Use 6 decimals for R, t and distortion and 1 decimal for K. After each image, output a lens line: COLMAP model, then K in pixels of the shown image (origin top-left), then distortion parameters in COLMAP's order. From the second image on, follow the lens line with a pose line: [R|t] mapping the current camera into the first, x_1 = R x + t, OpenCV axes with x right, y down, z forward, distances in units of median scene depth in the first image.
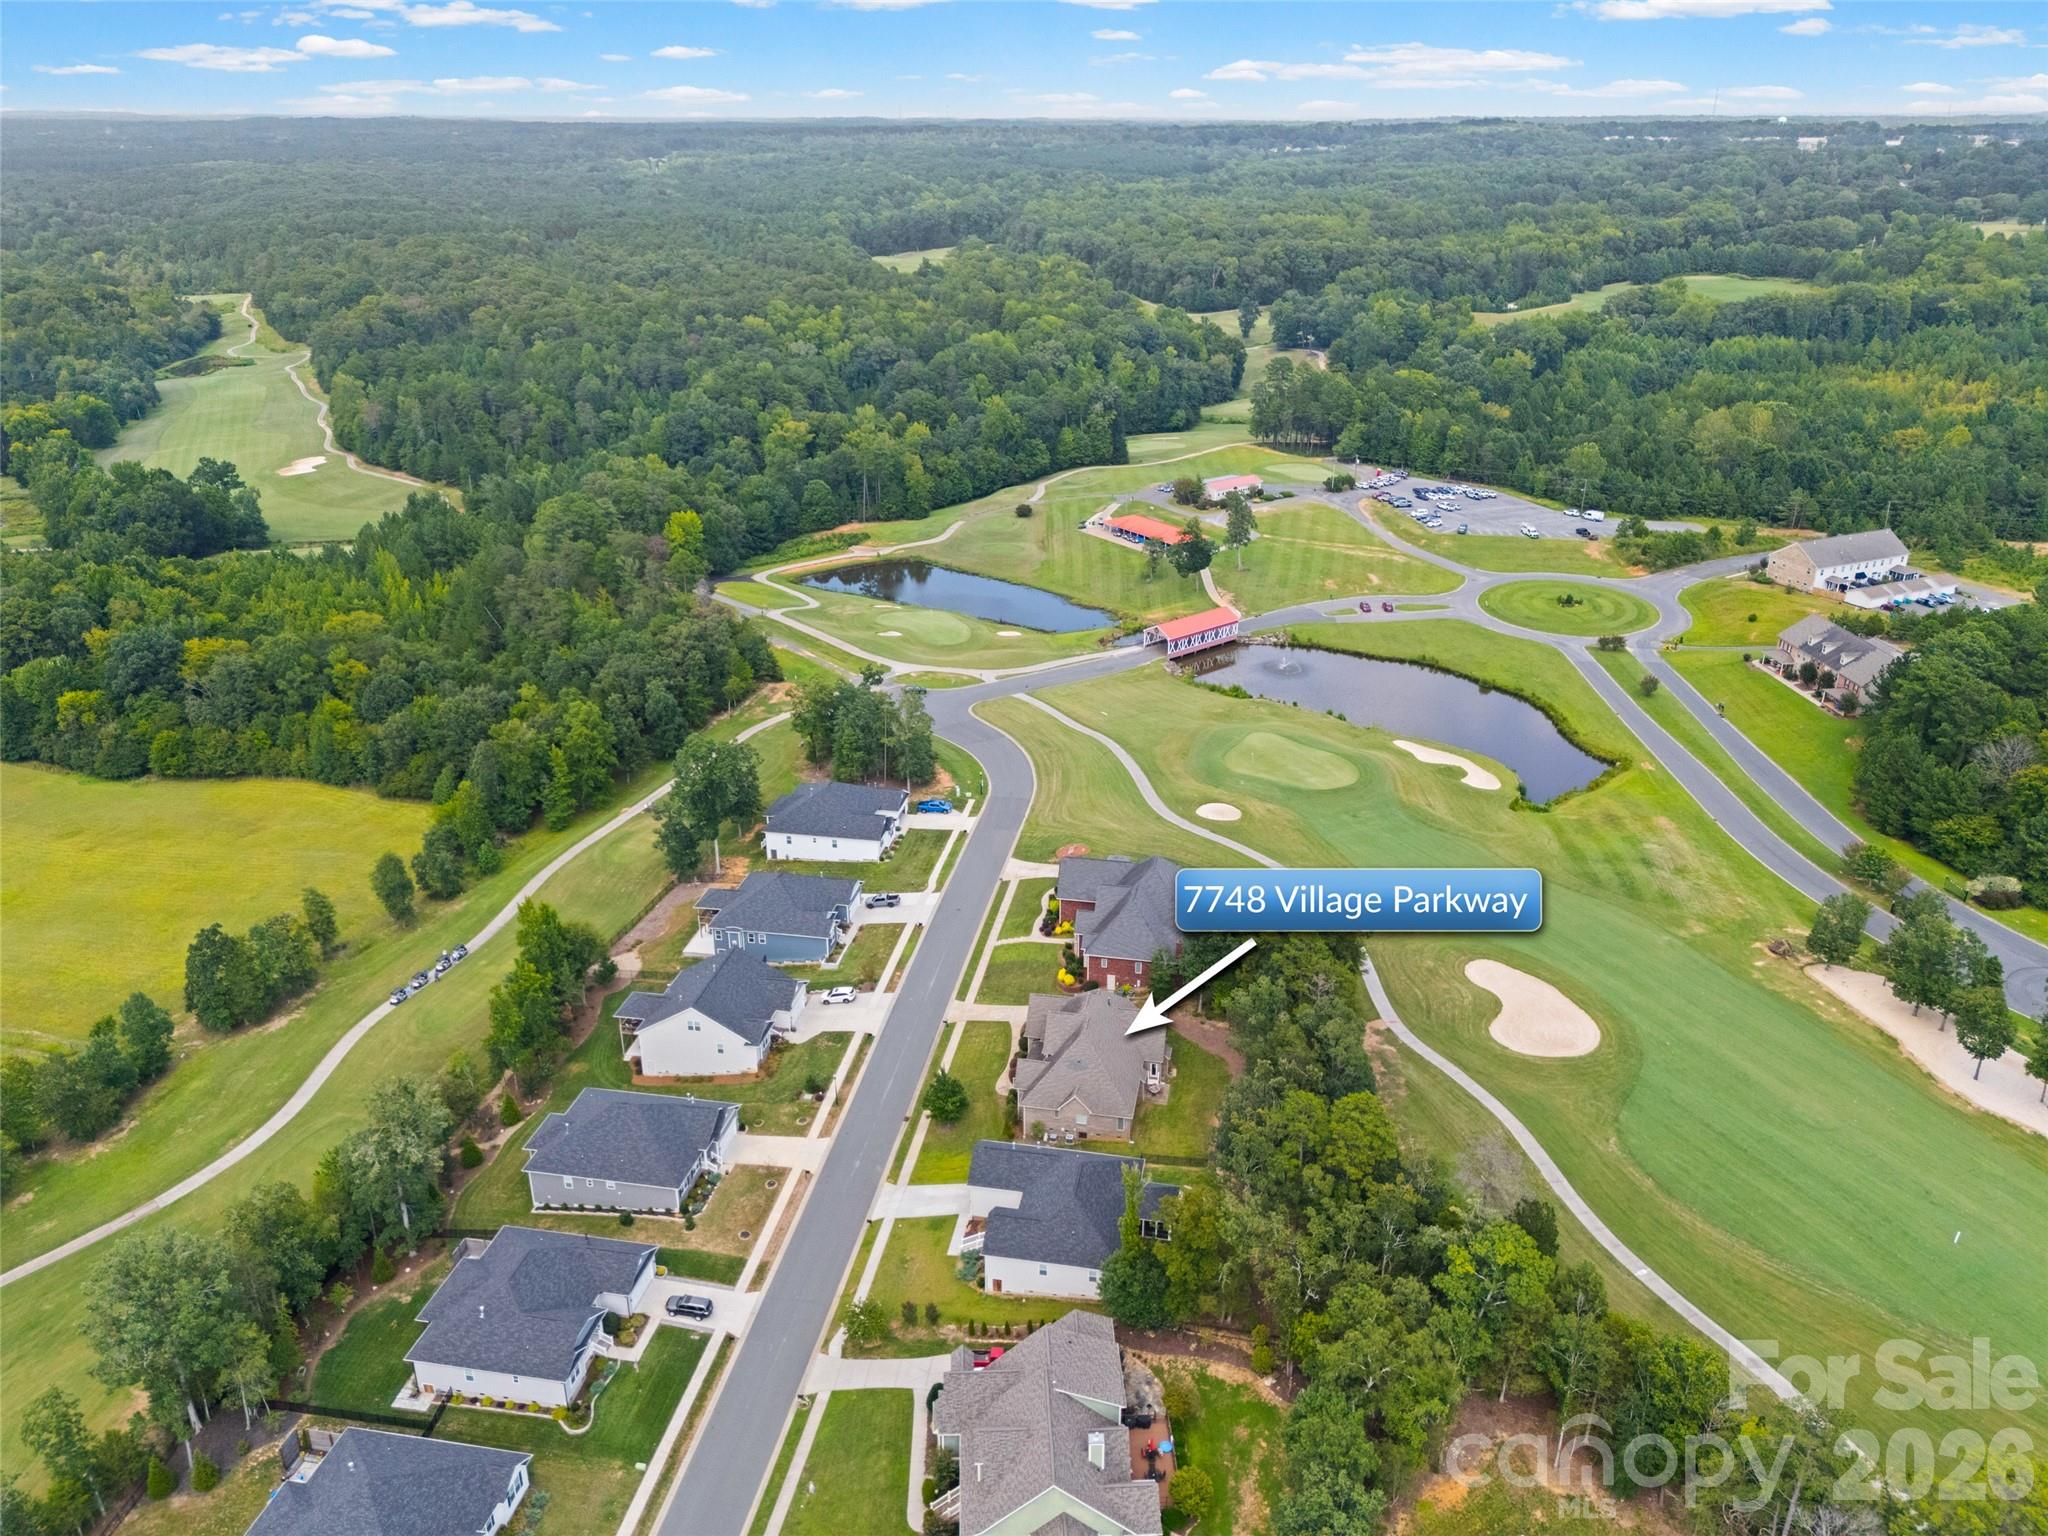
lens RADIAL K [[1536.7, 0, 1027.4], [0, 1536.7, 762.3], [0, 0, 1]] dist [0.061807, -0.052052]
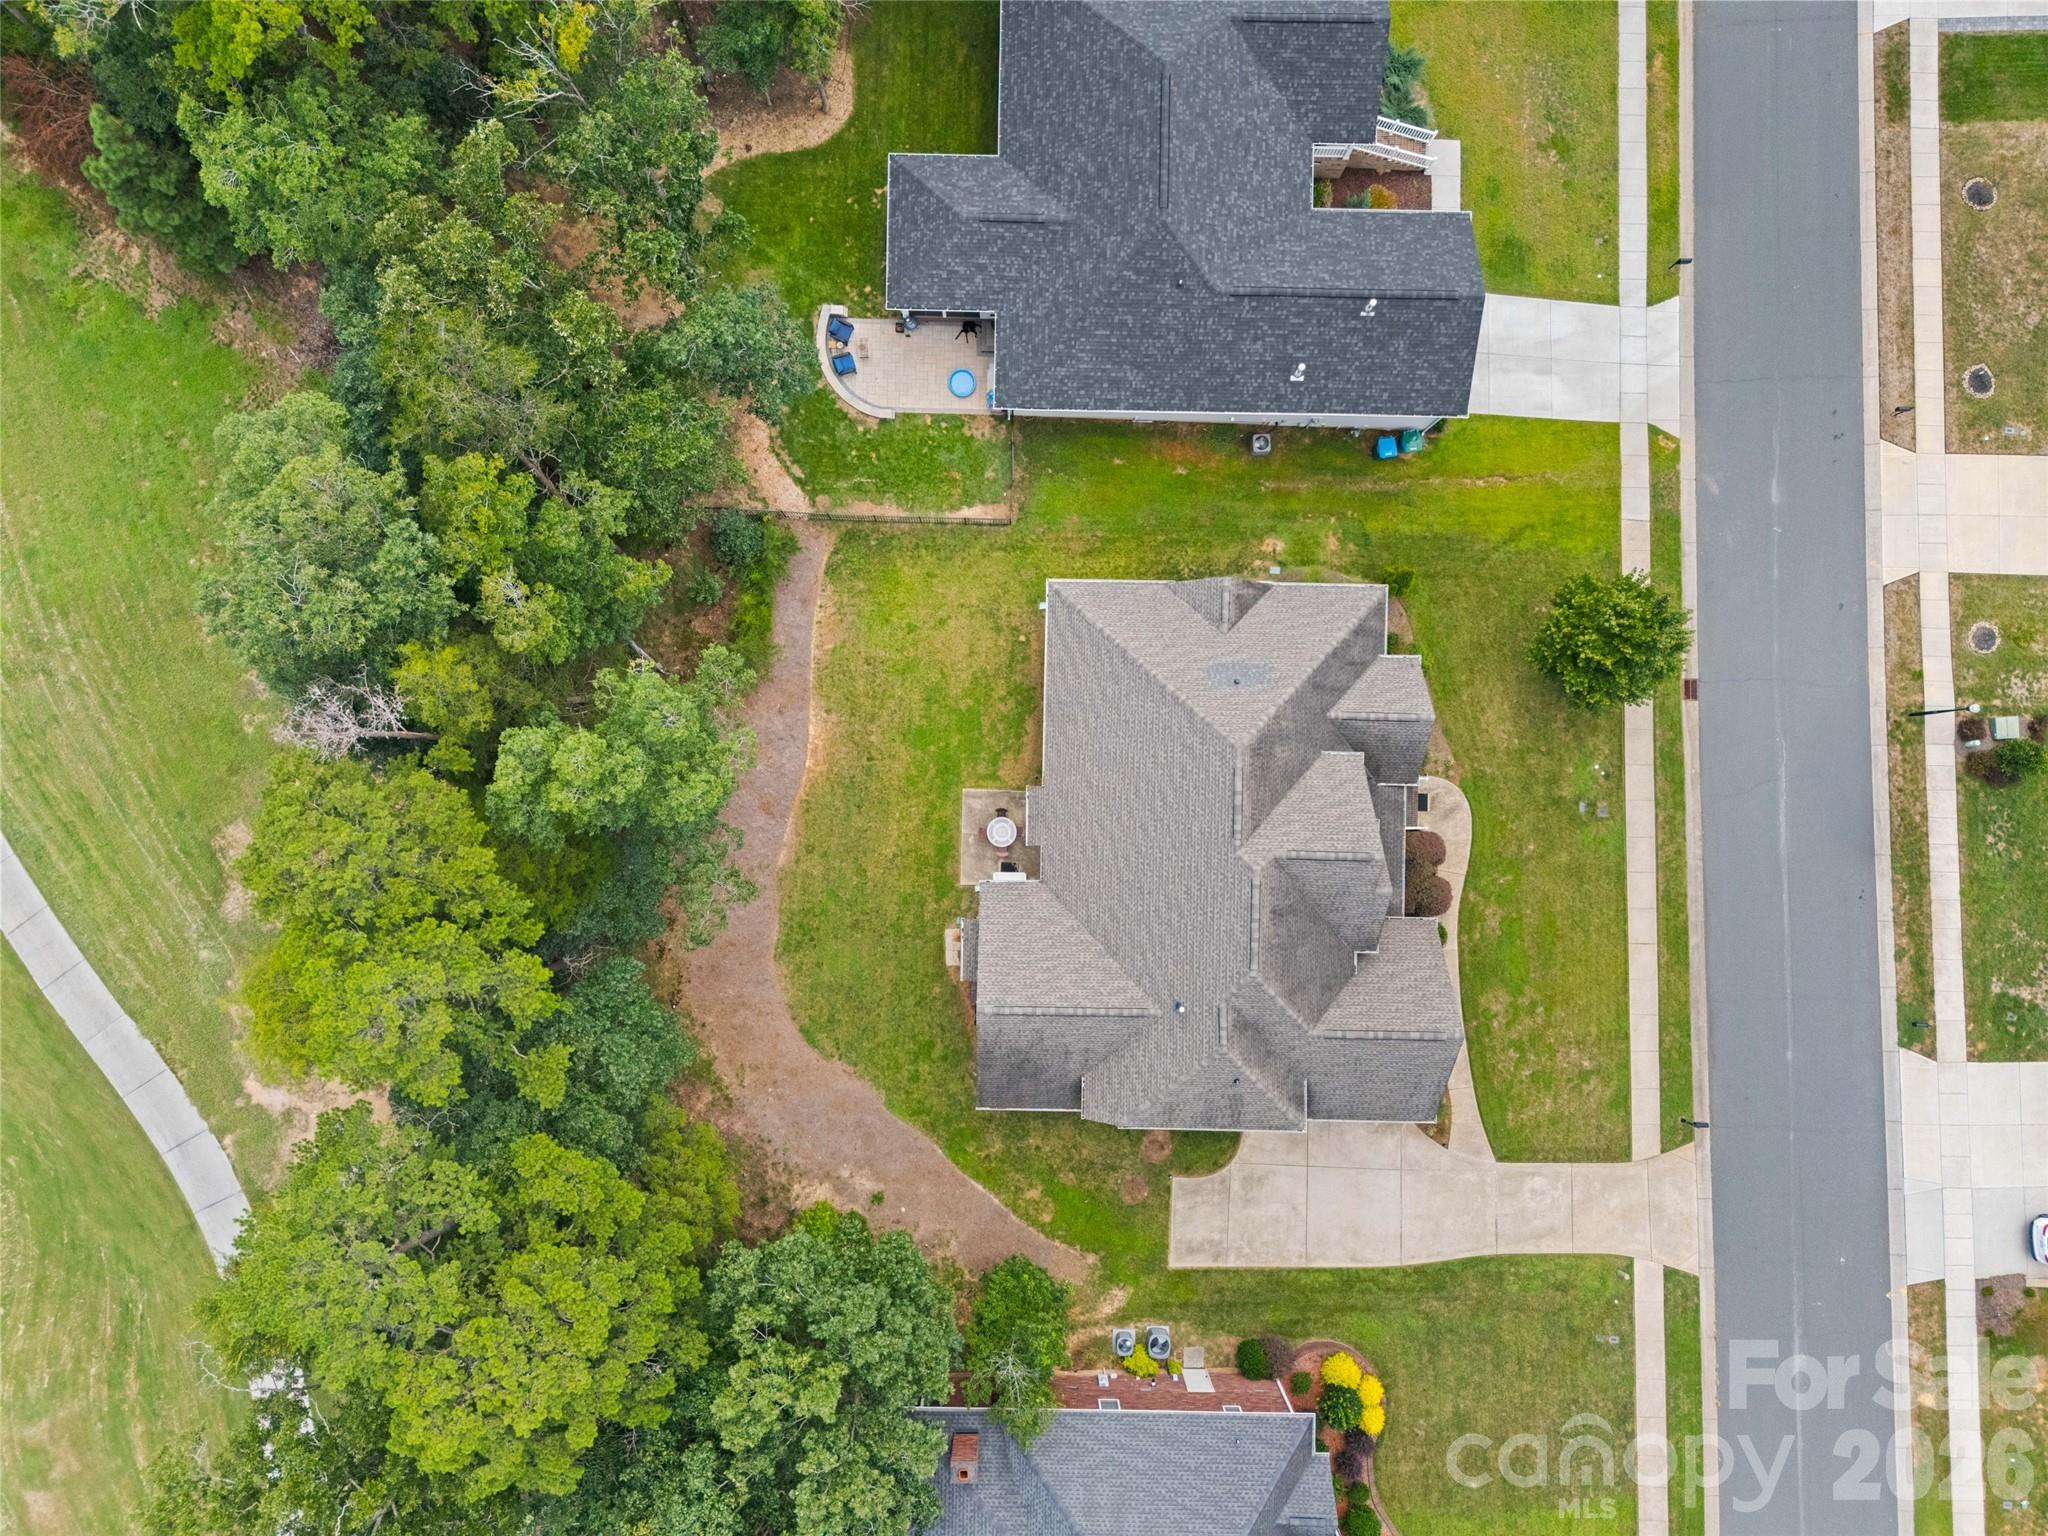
lens RADIAL K [[1536.7, 0, 1026.6], [0, 1536.7, 755.0], [0, 0, 1]] dist [0.061807, -0.052052]
pose [[-0.986938, 0.160555, -0.013271, 0.071903], [-0.072431, -0.368632, 0.926749, -0.083710], [0.143903, 0.915605, 0.375446, 0.781085]]
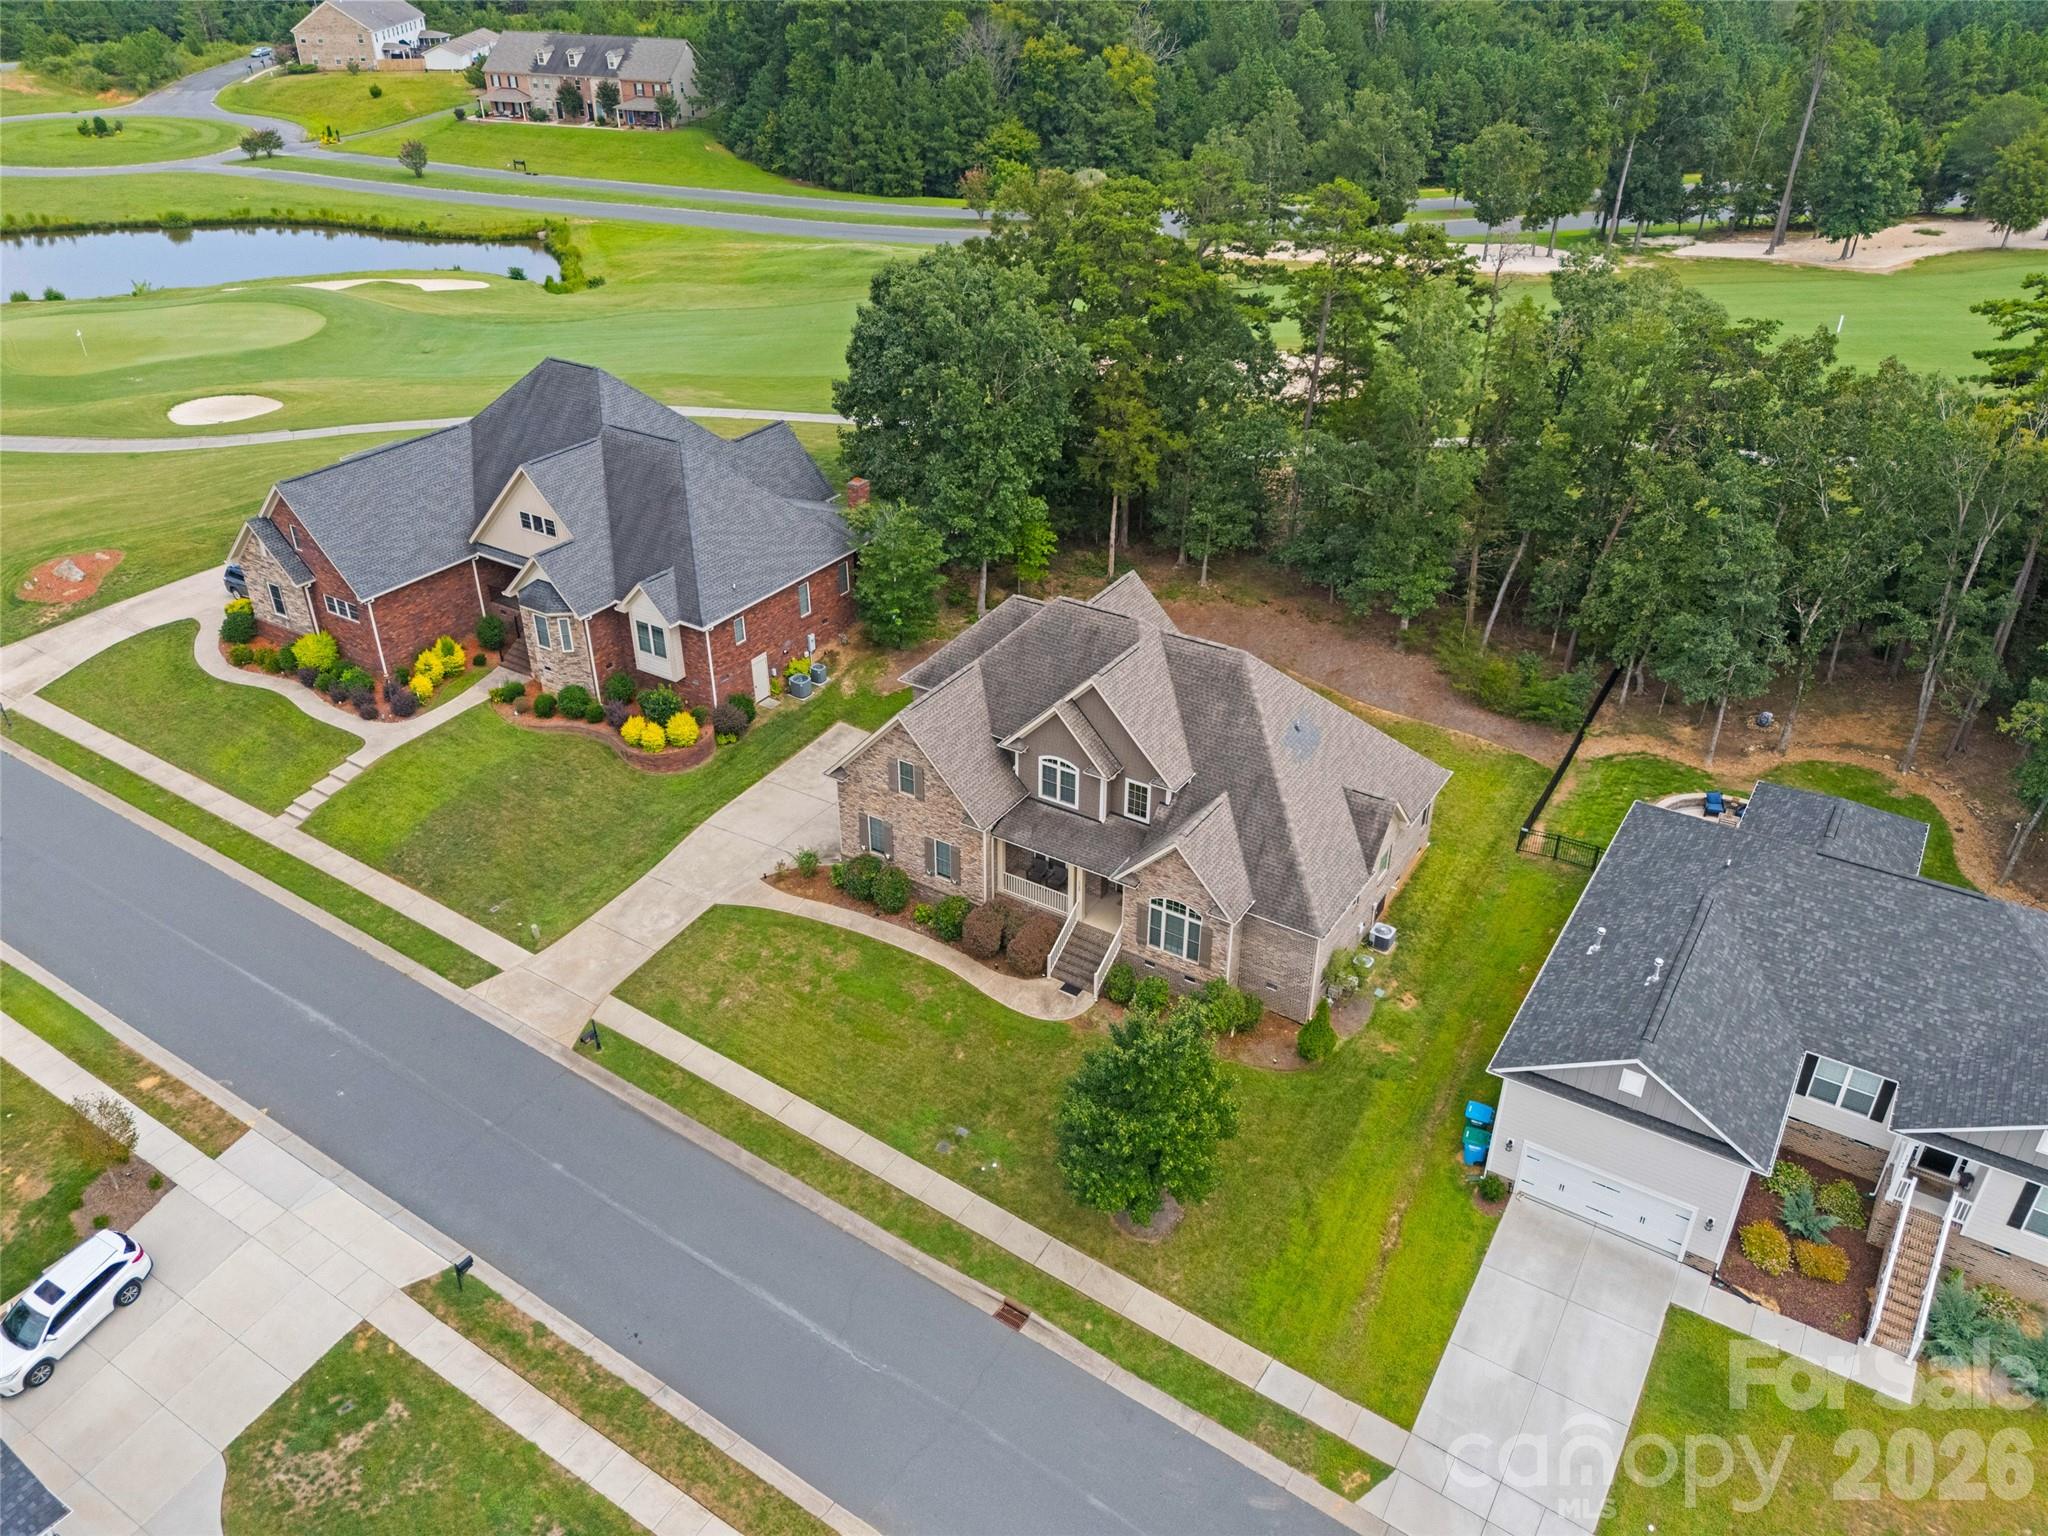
lens RADIAL K [[1536.7, 0, 1032.3], [0, 1536.7, 766.4], [0, 0, 1]] dist [0.061807, -0.052052]
pose [[0.371156, -0.471662, 0.799861, -0.213813], [0.364031, 0.866345, 0.341947, 0.063174], [-0.854239, 0.164258, 0.493249, 0.781185]]
